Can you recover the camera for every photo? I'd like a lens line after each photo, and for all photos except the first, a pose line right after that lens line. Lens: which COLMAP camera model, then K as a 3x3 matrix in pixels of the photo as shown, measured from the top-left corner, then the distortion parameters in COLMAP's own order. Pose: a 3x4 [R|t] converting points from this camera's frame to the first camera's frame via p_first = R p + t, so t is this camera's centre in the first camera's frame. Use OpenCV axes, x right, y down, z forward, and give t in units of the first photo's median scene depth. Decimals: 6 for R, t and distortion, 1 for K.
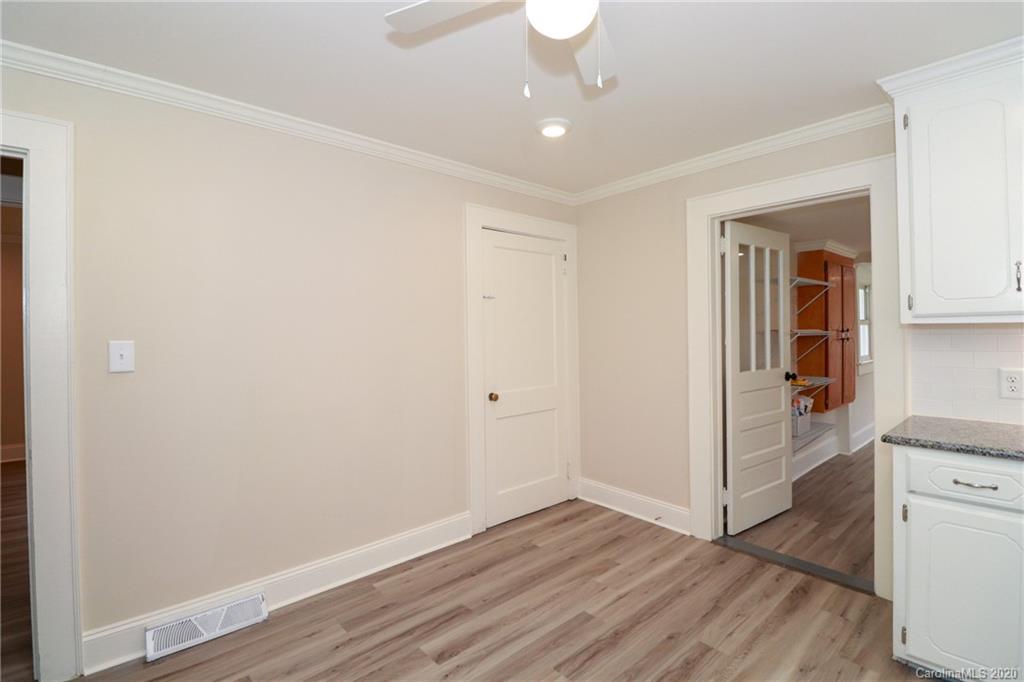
lens RADIAL K [[473.6, 0, 509.0], [0, 473.6, 326.8], [0, 0, 1]] dist [-0.001228, -0.011536]
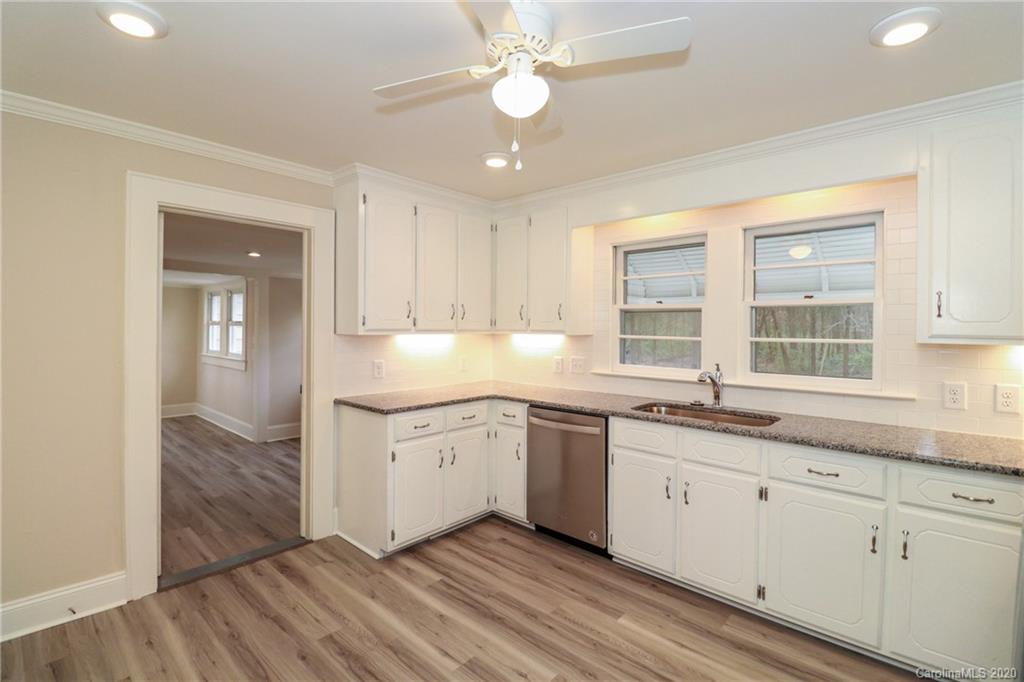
lens RADIAL K [[473.6, 0, 509.0], [0, 473.6, 326.8], [0, 0, 1]] dist [-0.001228, -0.011536]
pose [[-0.113911, 0.011541, 0.993424, -0.582131], [-0.018744, 0.999730, -0.013764, -0.017059], [-0.993314, -0.020189, -0.113664, 0.600947]]
